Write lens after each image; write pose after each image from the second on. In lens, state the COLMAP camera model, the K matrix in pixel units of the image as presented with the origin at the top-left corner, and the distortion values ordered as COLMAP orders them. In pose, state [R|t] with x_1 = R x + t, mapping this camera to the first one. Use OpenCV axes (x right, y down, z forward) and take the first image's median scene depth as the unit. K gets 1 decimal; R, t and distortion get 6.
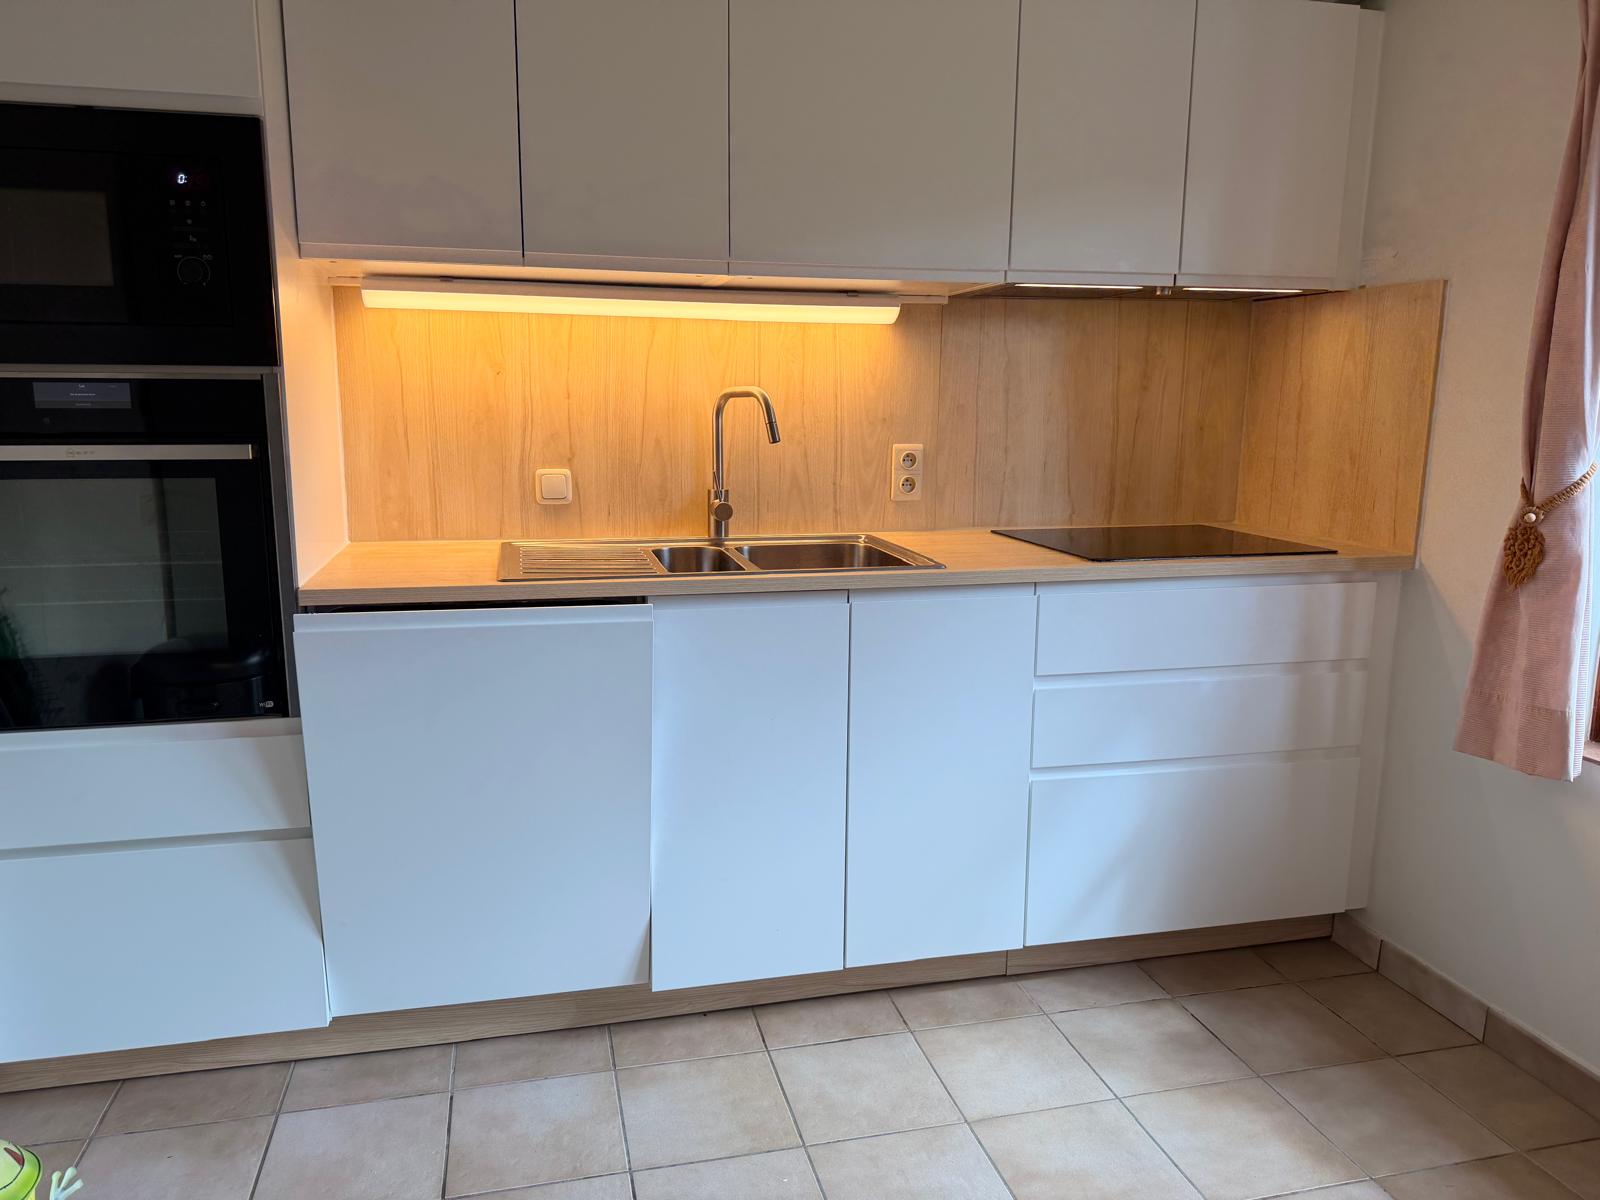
lens RADIAL K [[1141.4, 0, 798.5], [0, 1141.4, 603.2], [0, 0, 1]] dist [0.000385, 0.000638]
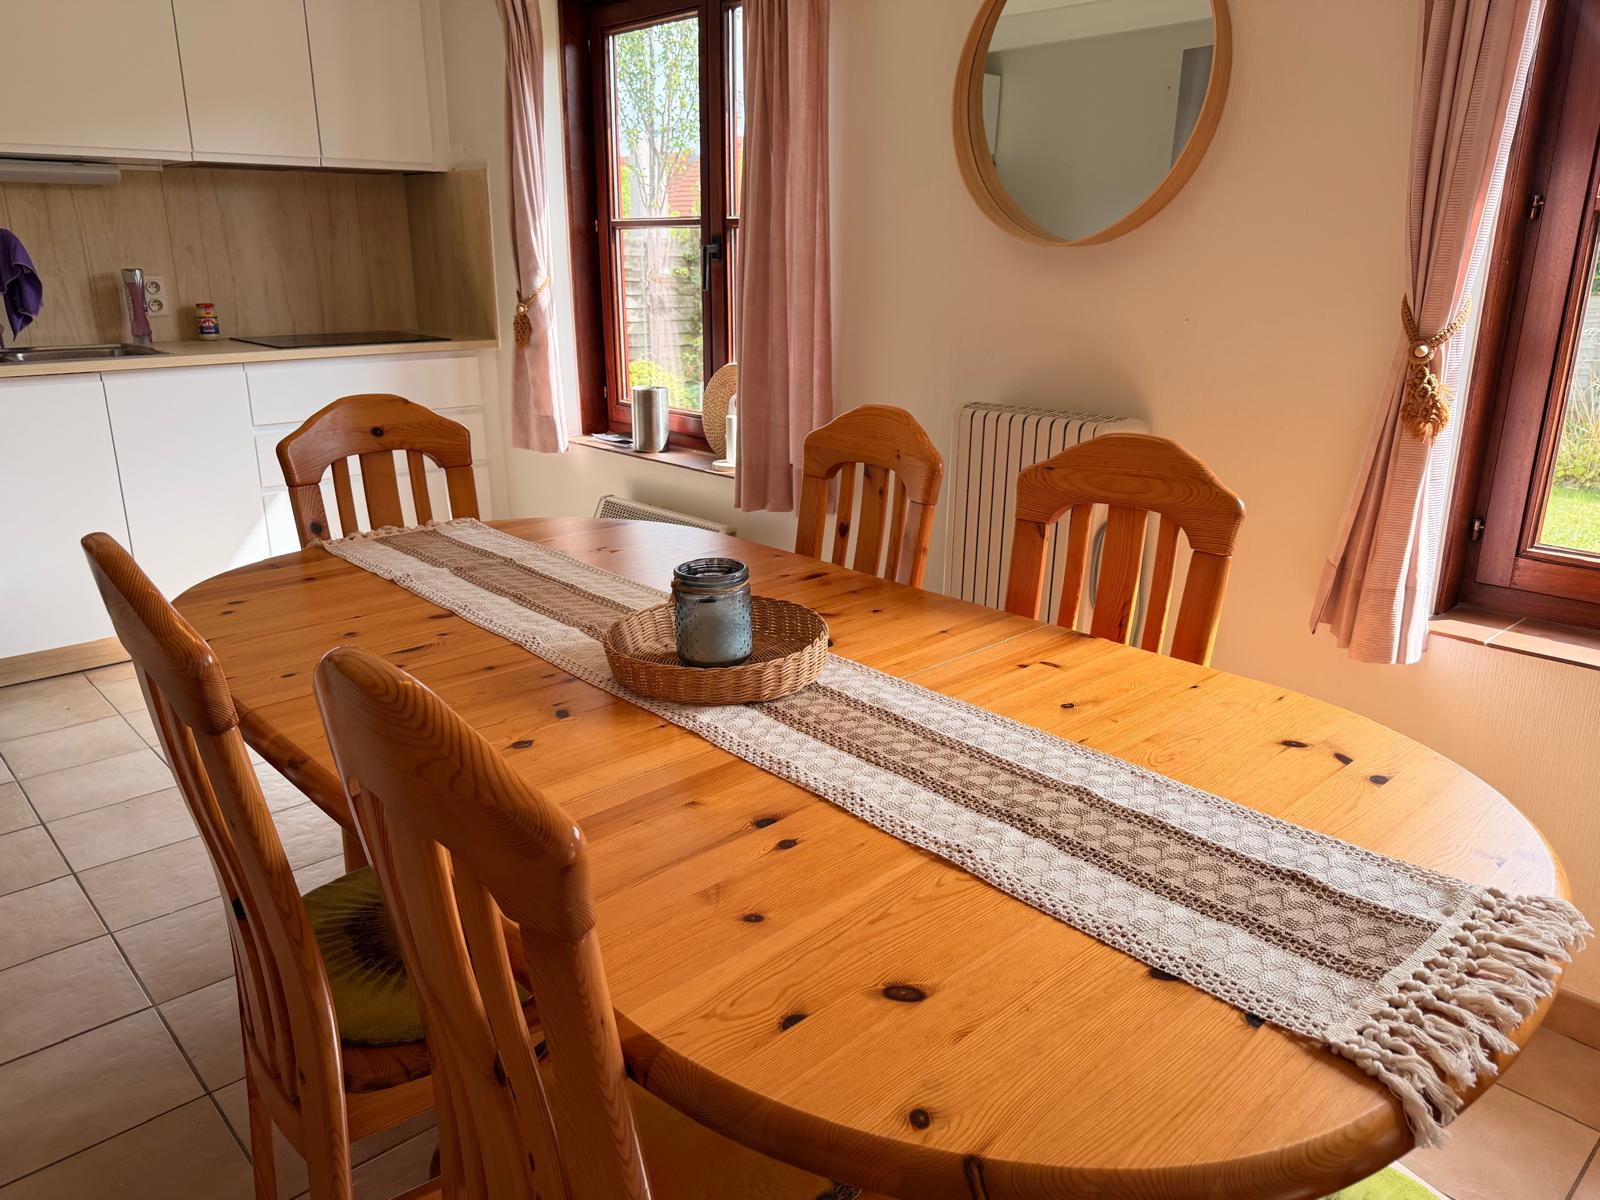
lens RADIAL K [[1128.9, 0, 800.4], [0, 1128.9, 596.9], [0, 0, 1]] dist [-0.002441, -0.001296]
pose [[0.875662, -0.143504, 0.461109, 0.122619], [0.082805, 0.985305, 0.149391, 0.131522], [-0.475771, -0.092634, 0.874677, -0.755791]]
